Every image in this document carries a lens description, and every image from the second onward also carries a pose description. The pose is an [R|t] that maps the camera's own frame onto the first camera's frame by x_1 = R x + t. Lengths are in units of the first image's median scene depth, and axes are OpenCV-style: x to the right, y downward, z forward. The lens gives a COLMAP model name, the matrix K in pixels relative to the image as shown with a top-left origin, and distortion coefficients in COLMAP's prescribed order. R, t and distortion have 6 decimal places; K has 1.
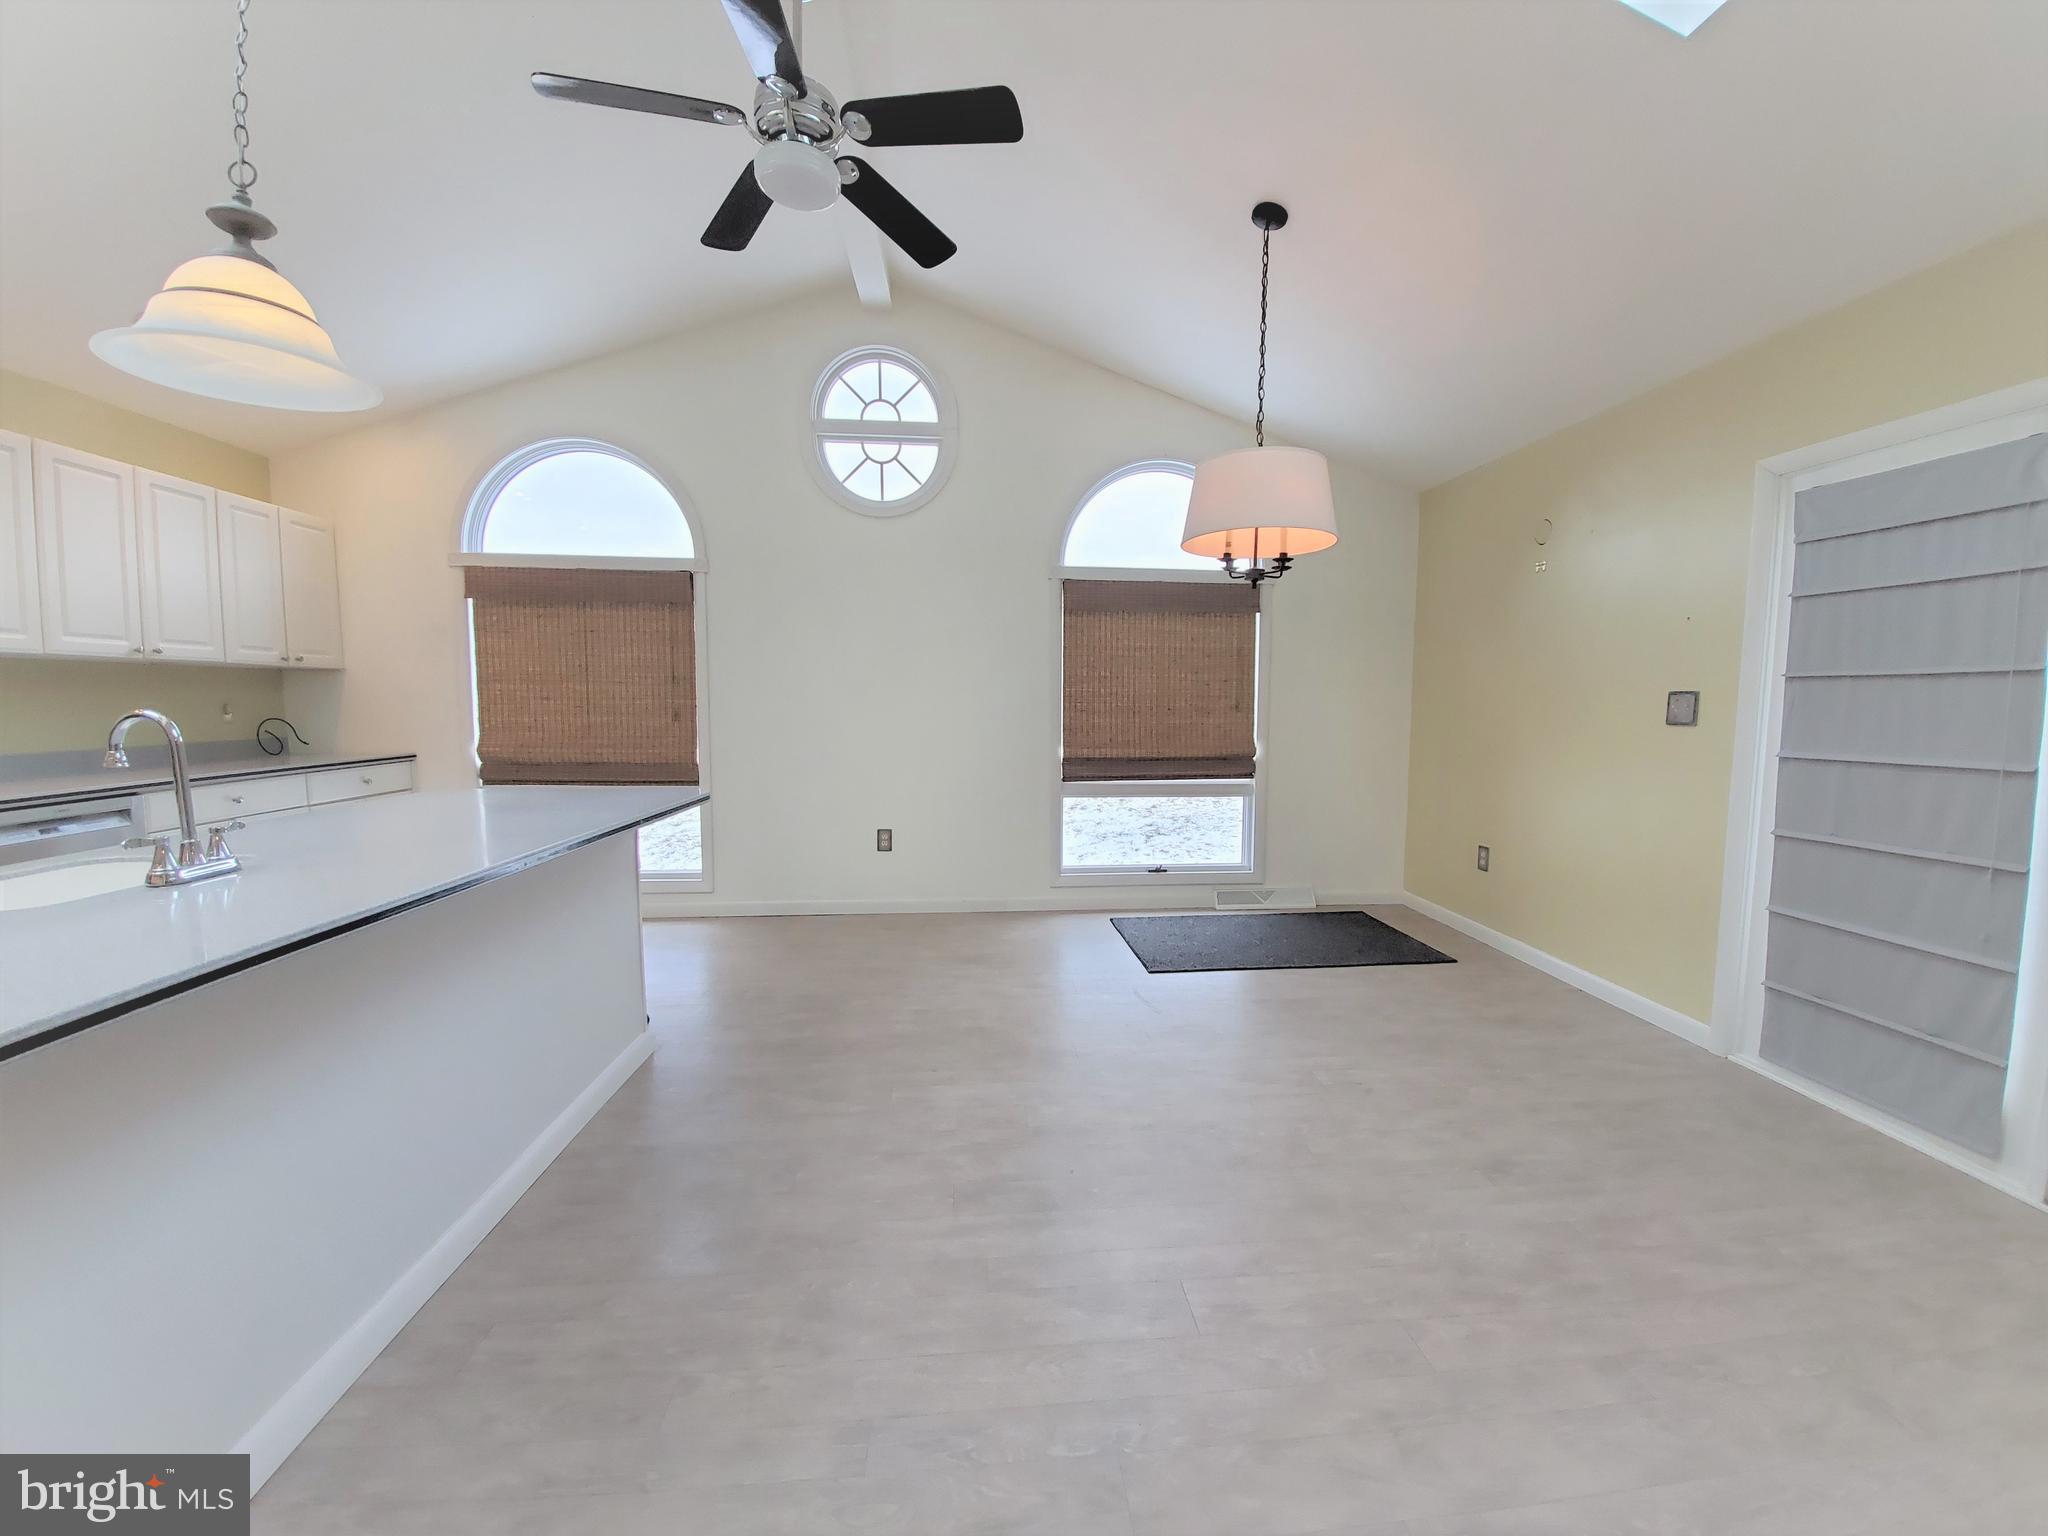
lens RADIAL K [[807.4, 0, 1053.0], [0, 807.4, 775.4], [0, 0, 1]] dist [0.007363, -0.015042]
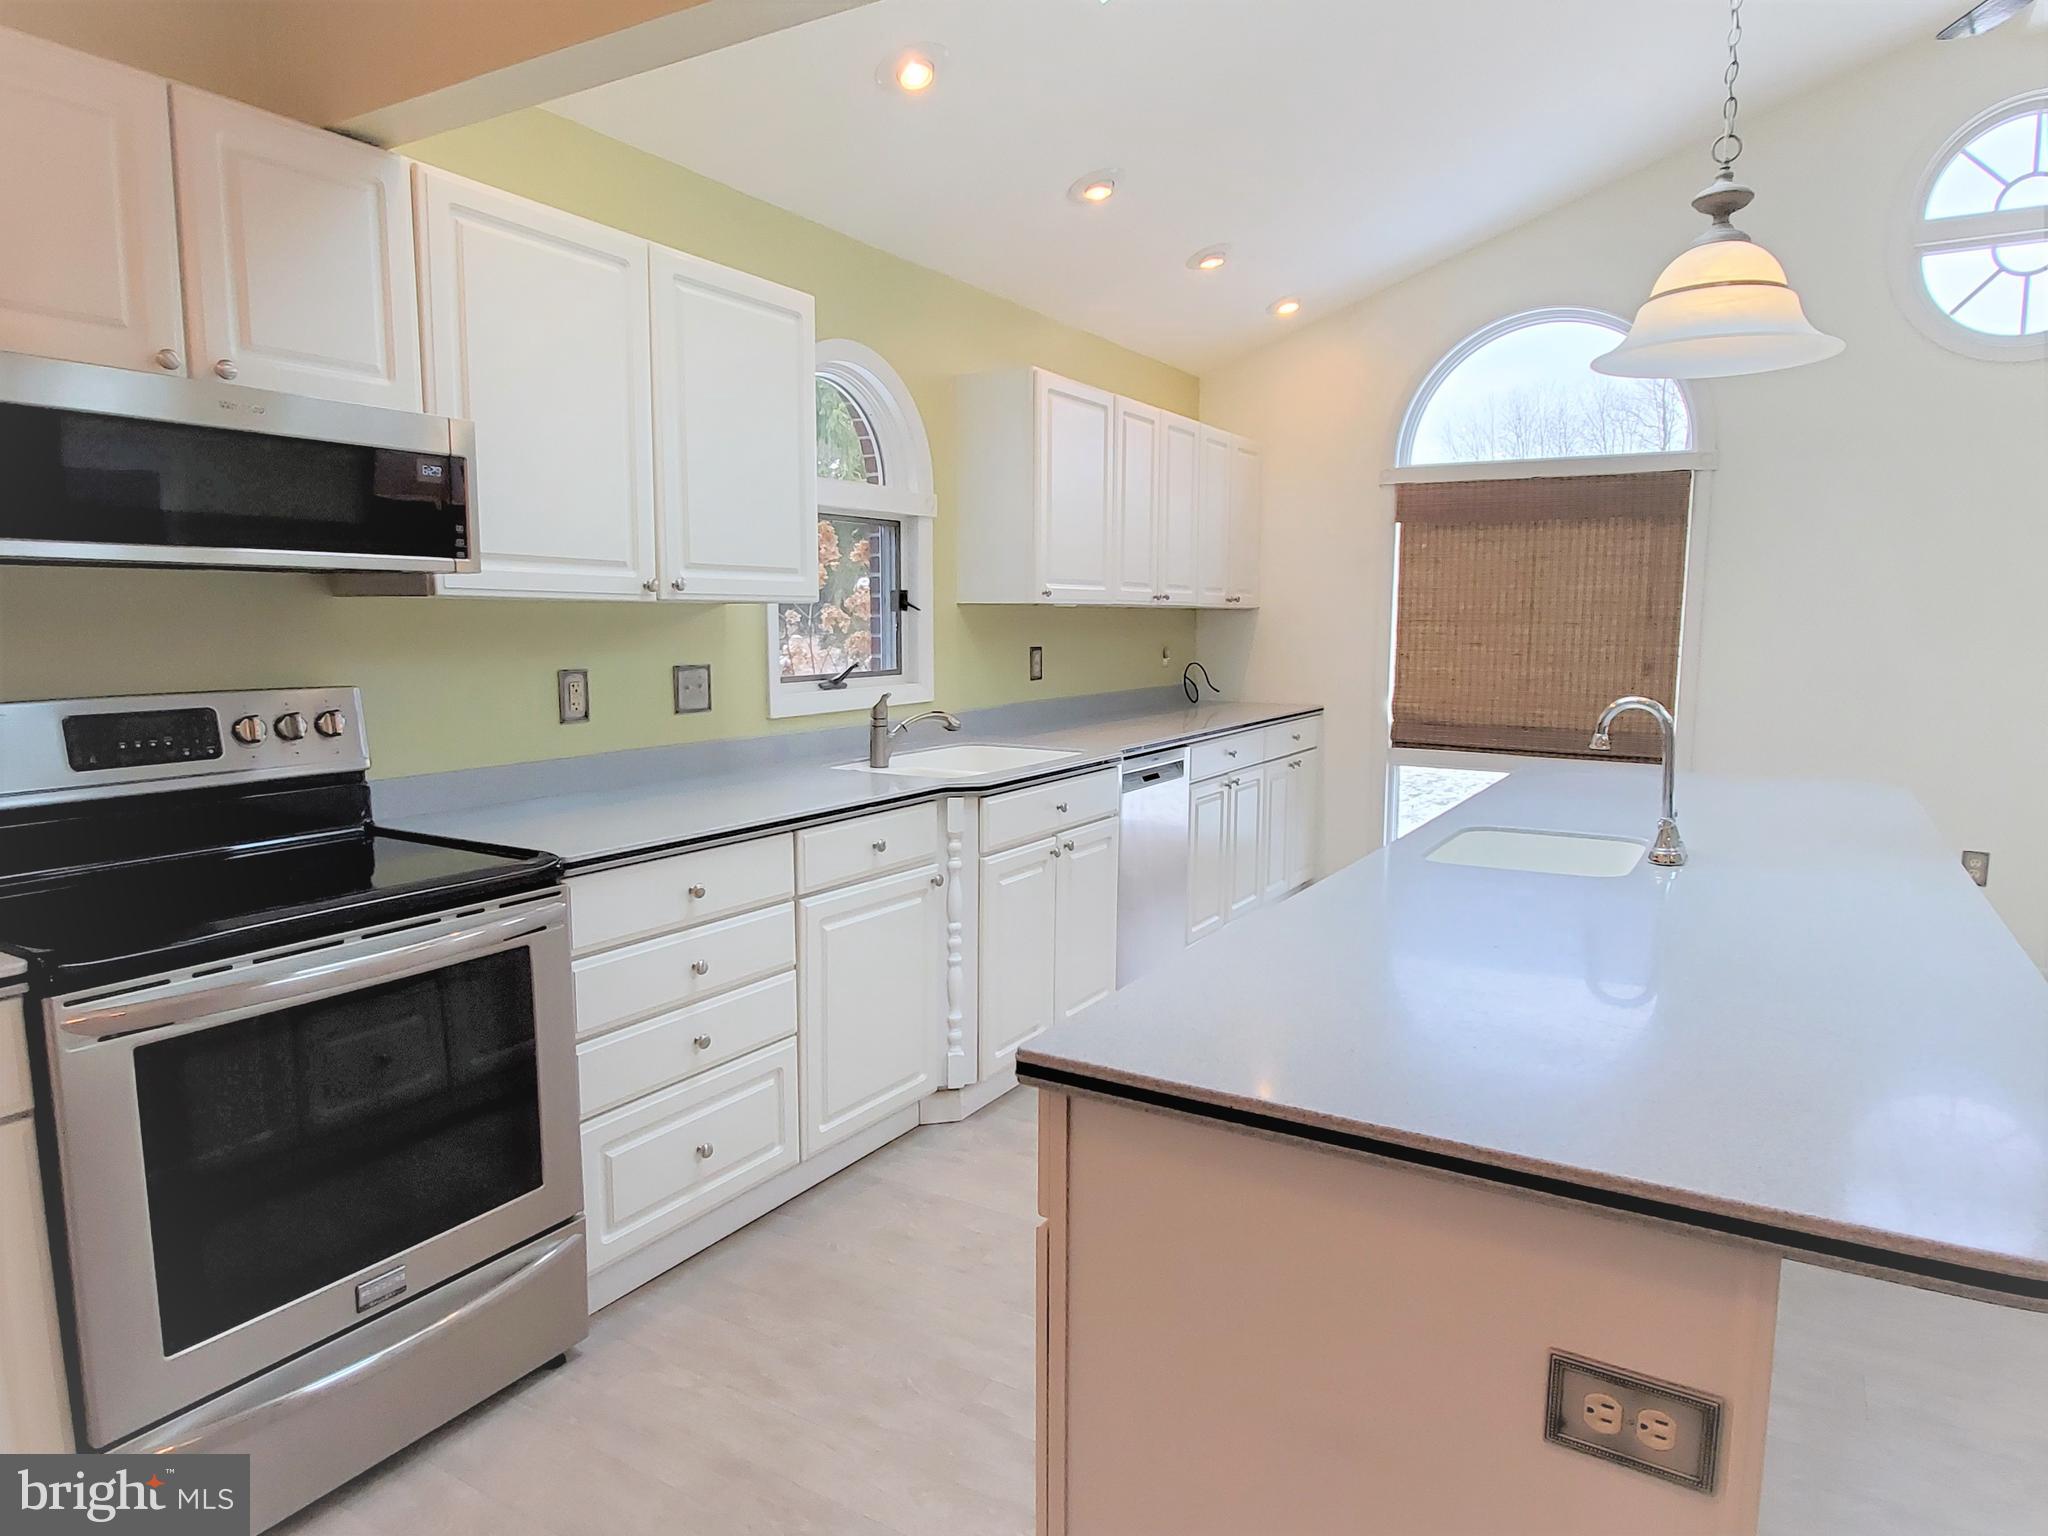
lens RADIAL K [[1246.0, 0, 1045.1], [0, 1246.0, 767.0], [0, 0, 1]] dist [-0.000030, -0.000693]
pose [[0.807211, 0.068323, -0.586295, -0.248483], [-0.051935, 0.997647, 0.044754, -0.006766], [0.587973, -0.005677, 0.808860, -0.252838]]
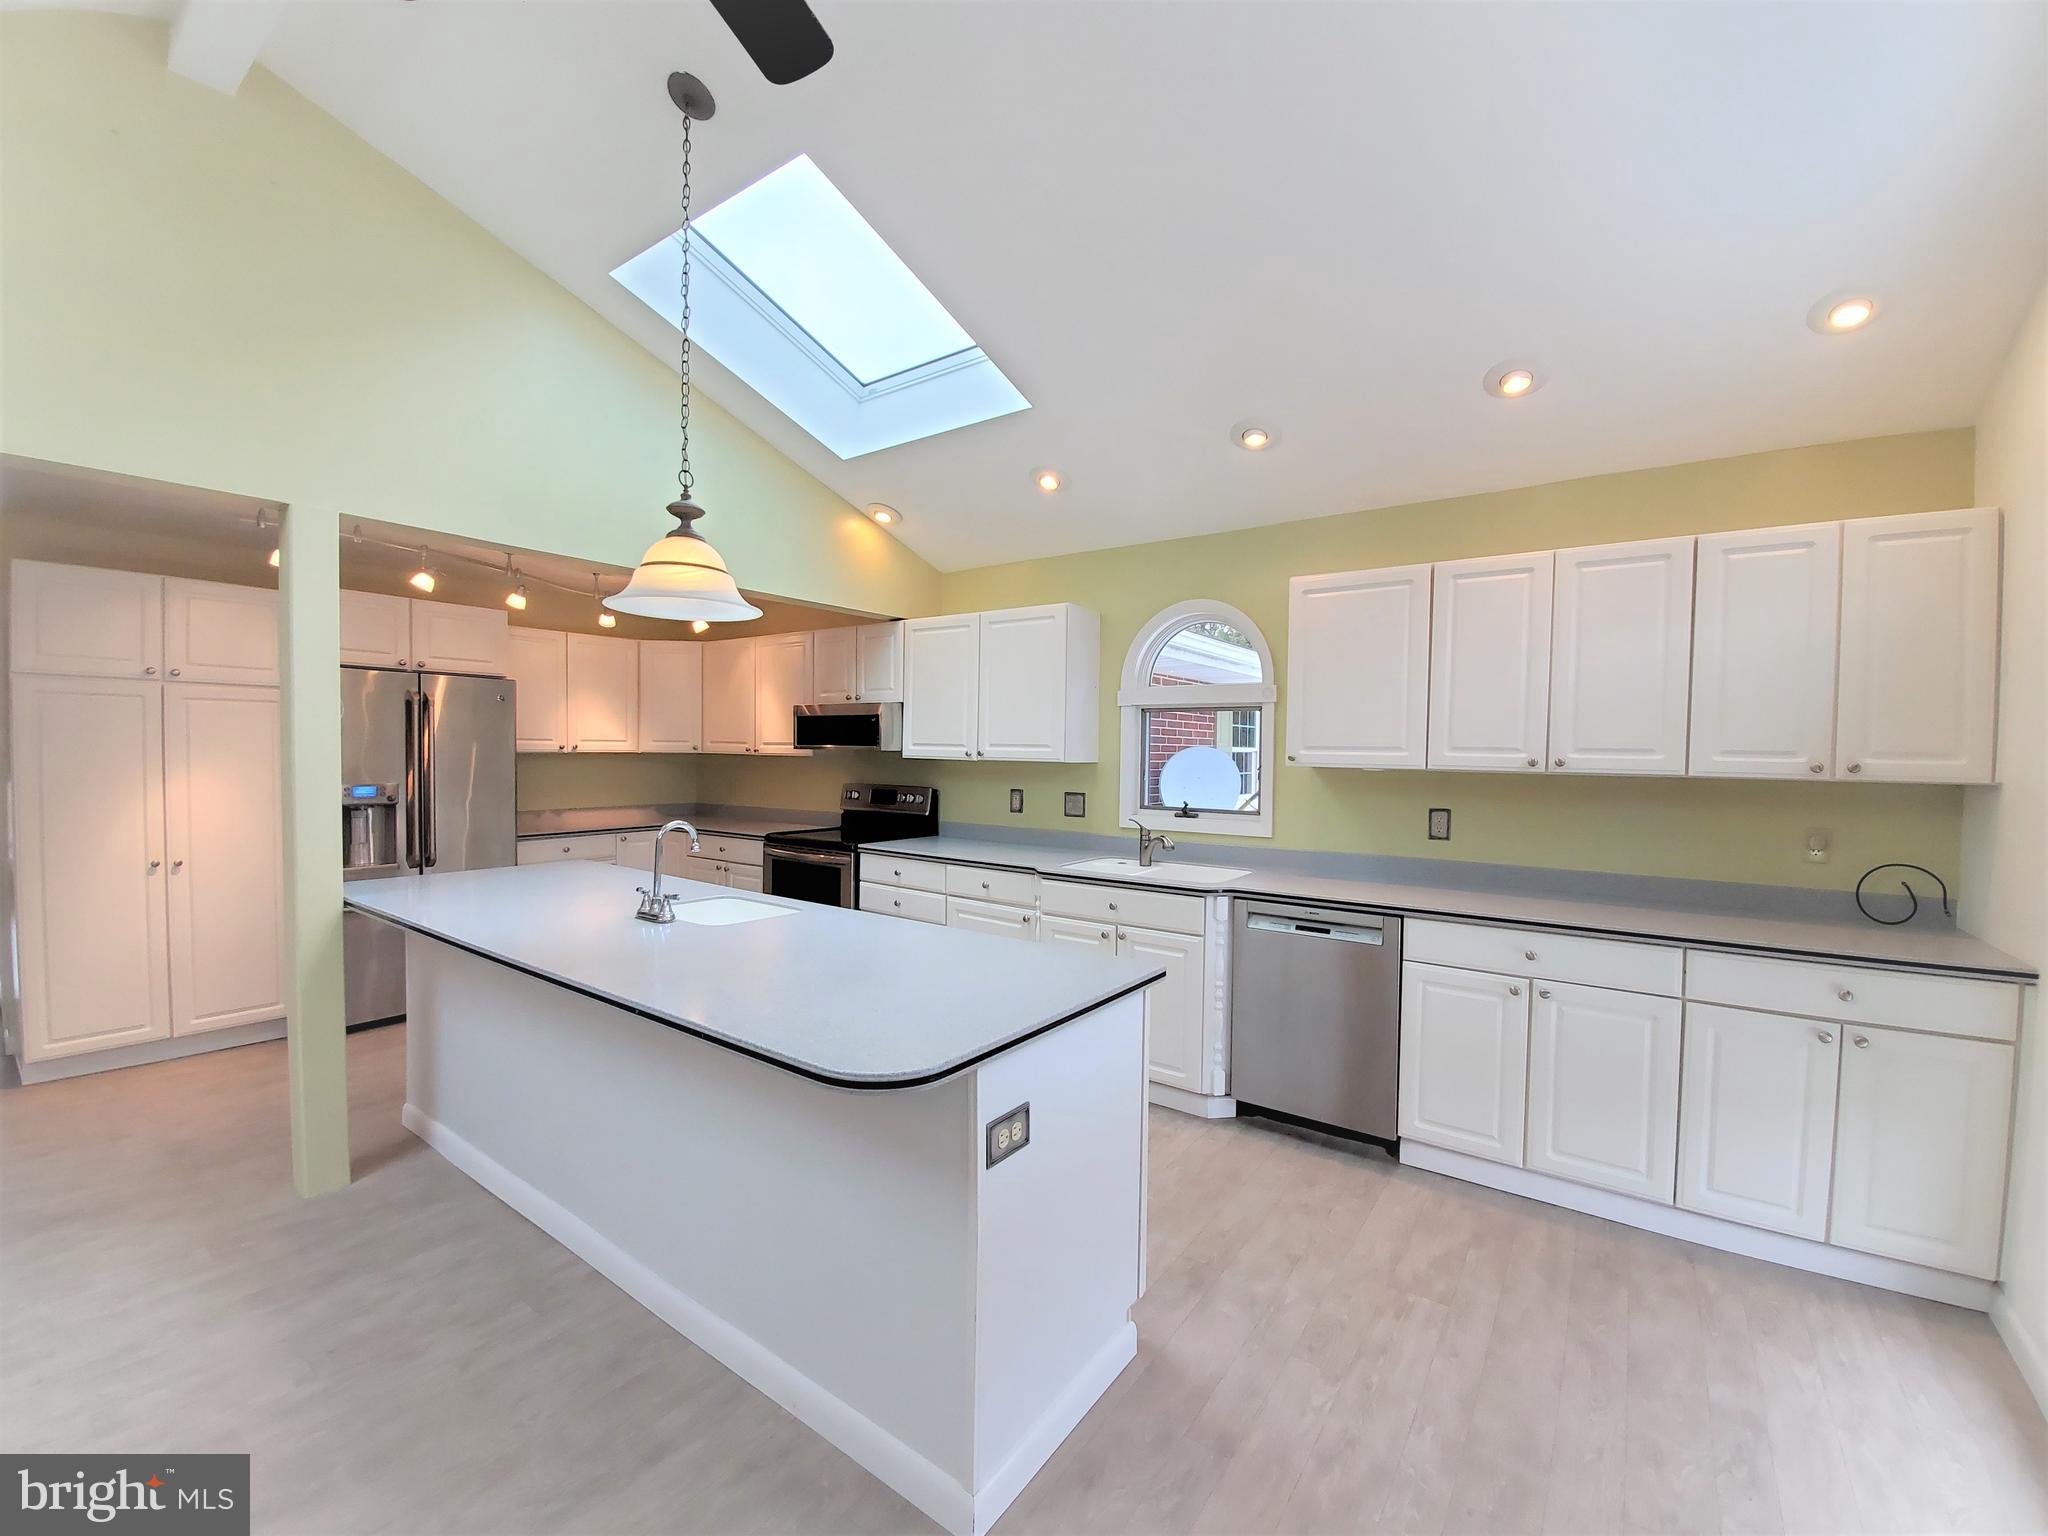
lens RADIAL K [[826.4, 0, 1052.3], [0, 826.4, 774.1], [0, 0, 1]] dist [0.005162, -0.013997]
pose [[-0.652670, 0.003875, -0.757632, -0.089711], [-0.088177, 0.992803, 0.081039, -0.126629], [0.752493, 0.119698, -0.647631, 0.873728]]
